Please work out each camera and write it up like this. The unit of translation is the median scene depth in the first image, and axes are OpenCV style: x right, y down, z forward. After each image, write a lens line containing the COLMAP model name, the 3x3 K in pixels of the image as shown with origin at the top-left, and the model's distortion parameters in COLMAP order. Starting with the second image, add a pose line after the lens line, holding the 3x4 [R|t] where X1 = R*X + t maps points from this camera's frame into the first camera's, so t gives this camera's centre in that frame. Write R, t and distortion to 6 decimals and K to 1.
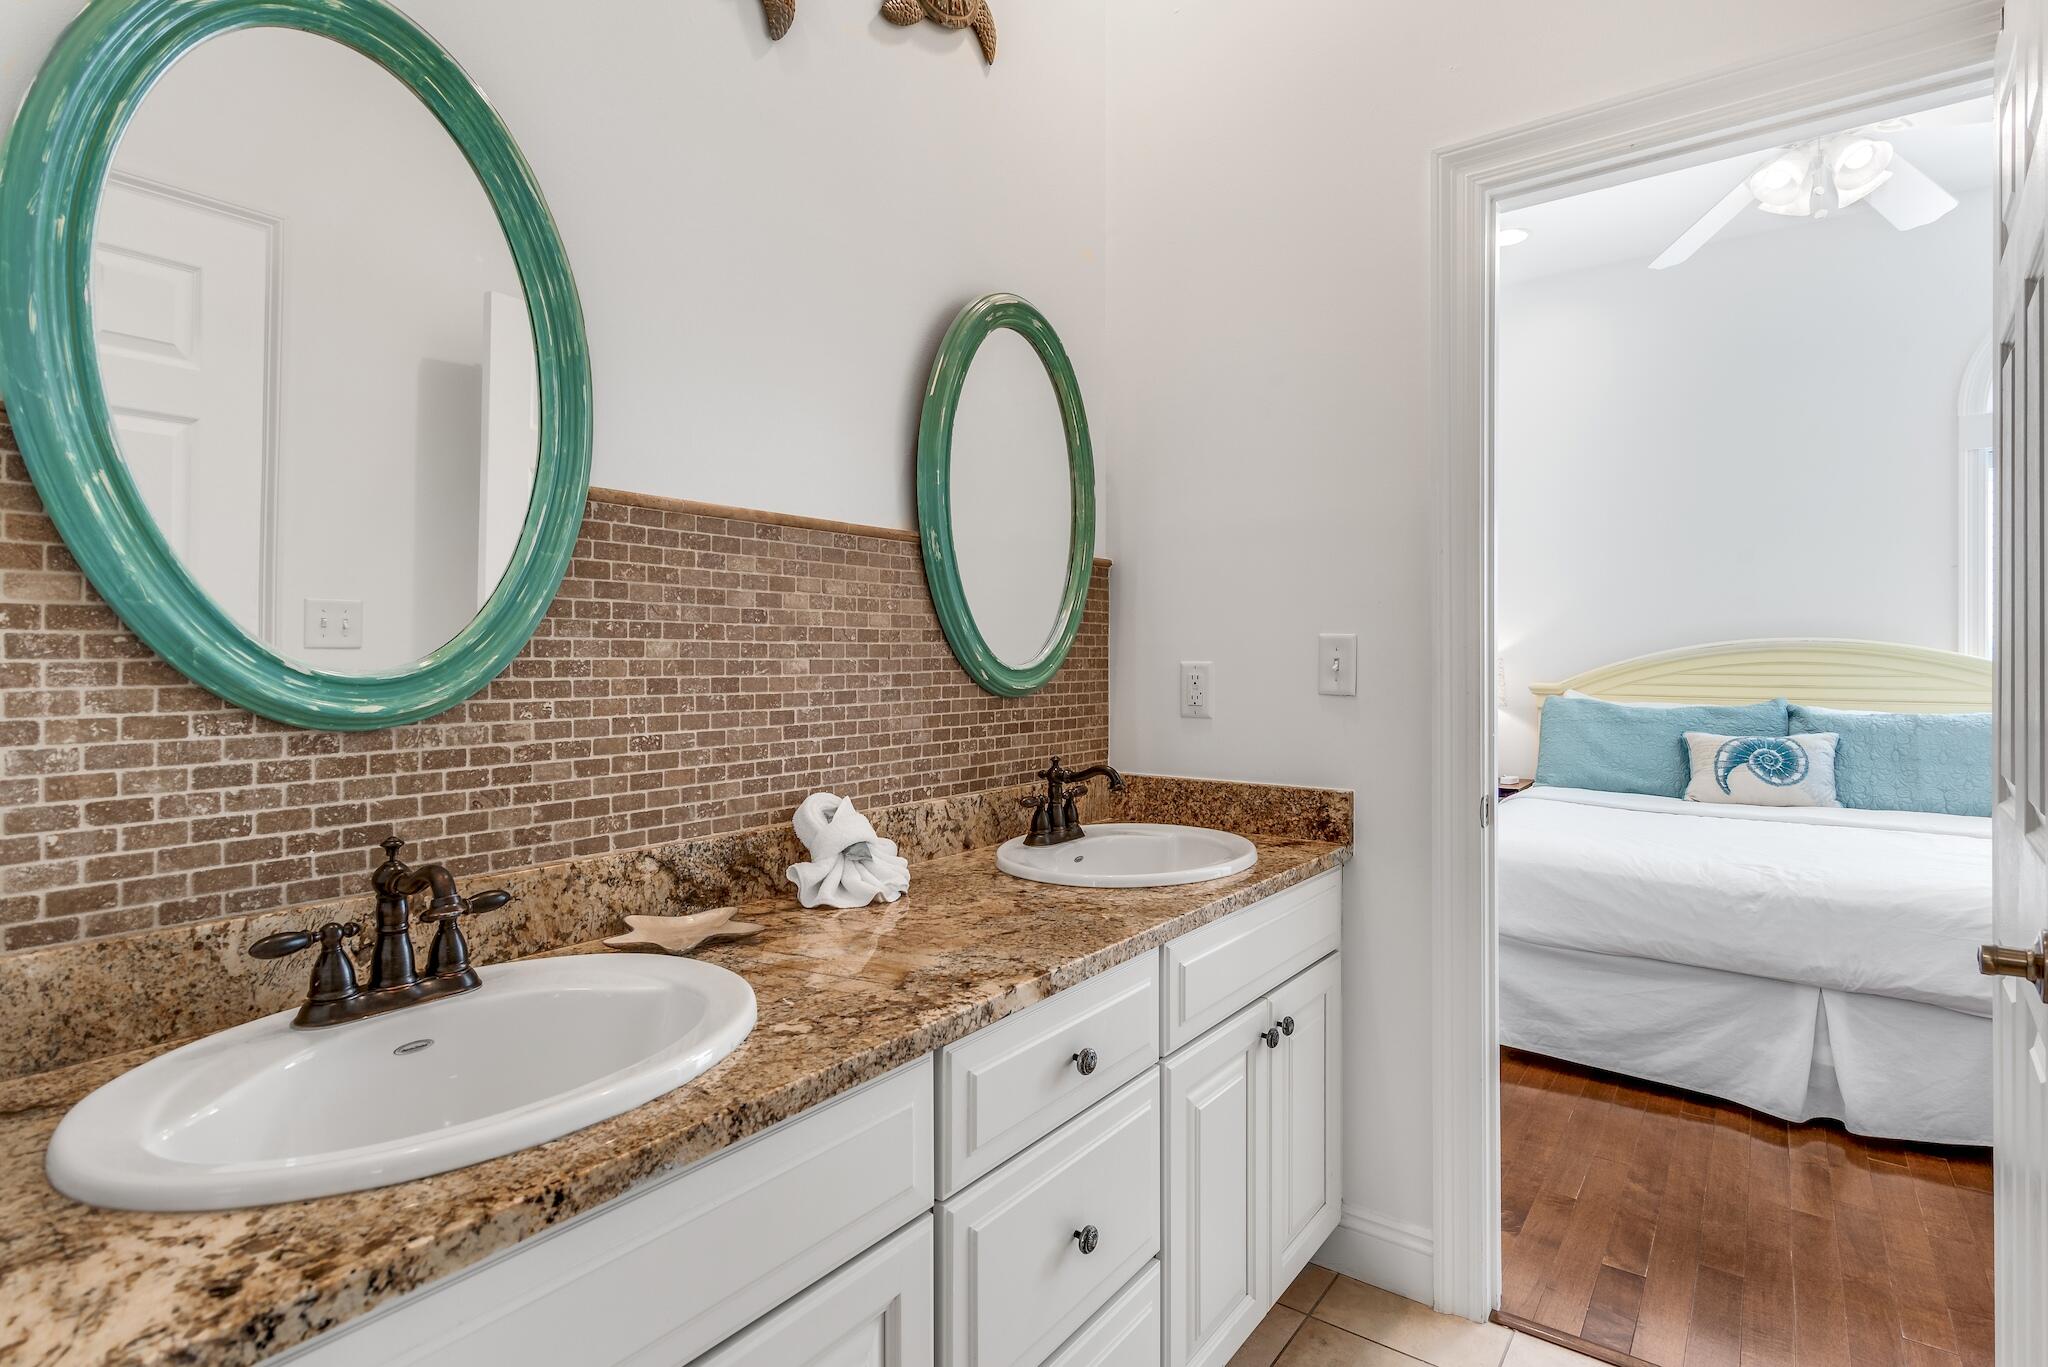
lens RADIAL K [[1011.7, 0, 1027.9], [0, 1011.7, 673.8], [0, 0, 1]] dist [0.007949, 0.000709]
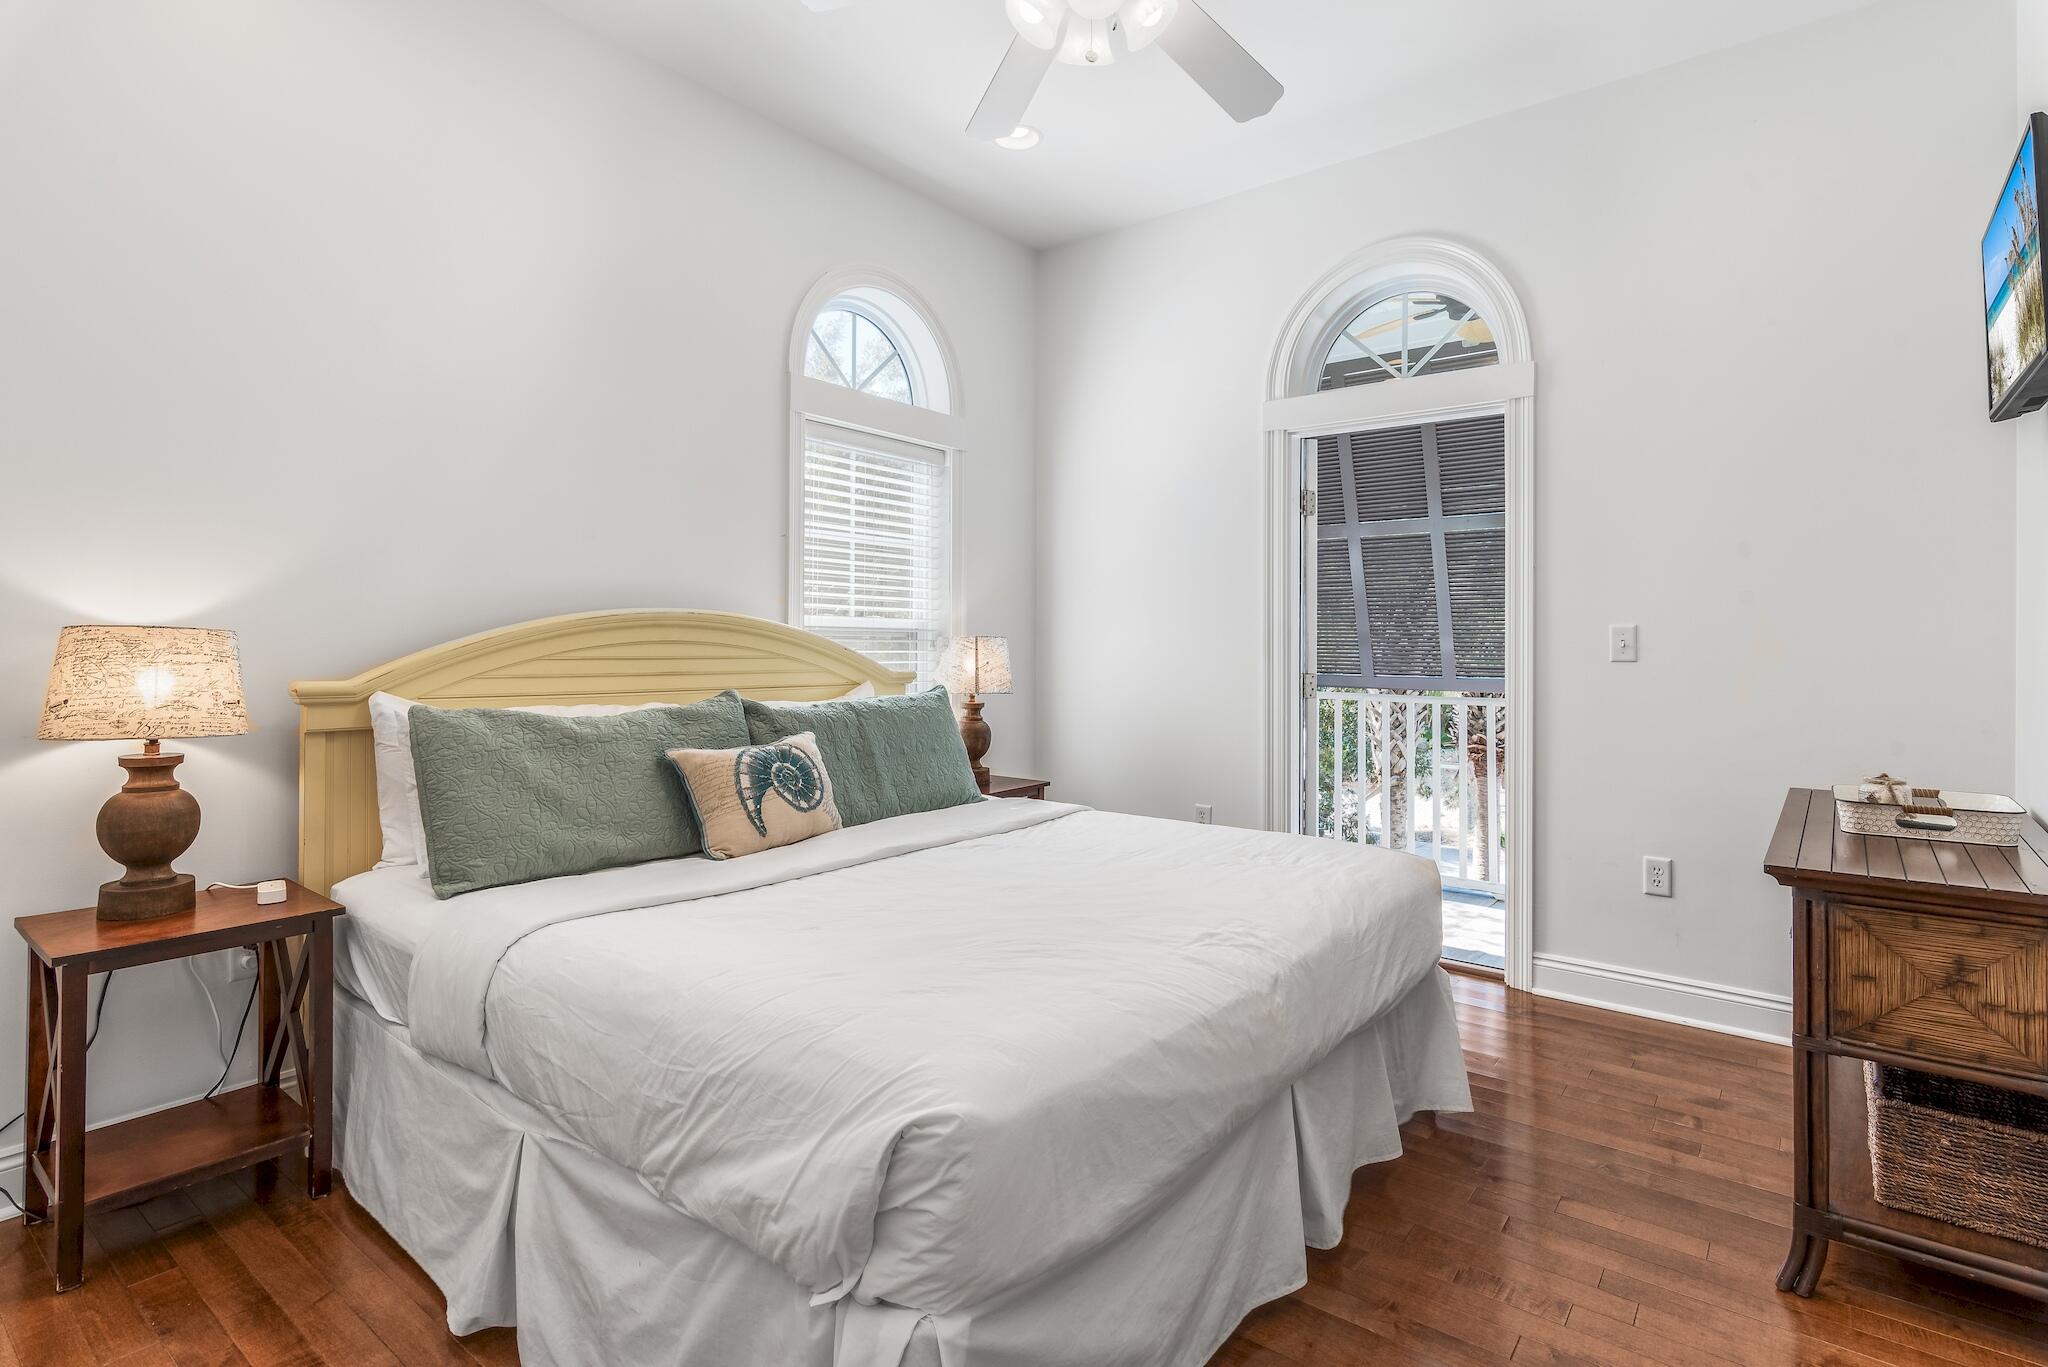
lens RADIAL K [[1011.7, 0, 1033.1], [0, 1011.7, 637.7], [0, 0, 1]] dist [0.007949, 0.000709]
pose [[0.020740, 0.008028, 0.999753, 0.023359], [0.011524, 0.999899, -0.008269, -0.004846], [-0.999718, 0.011693, 0.020645, 0.780406]]
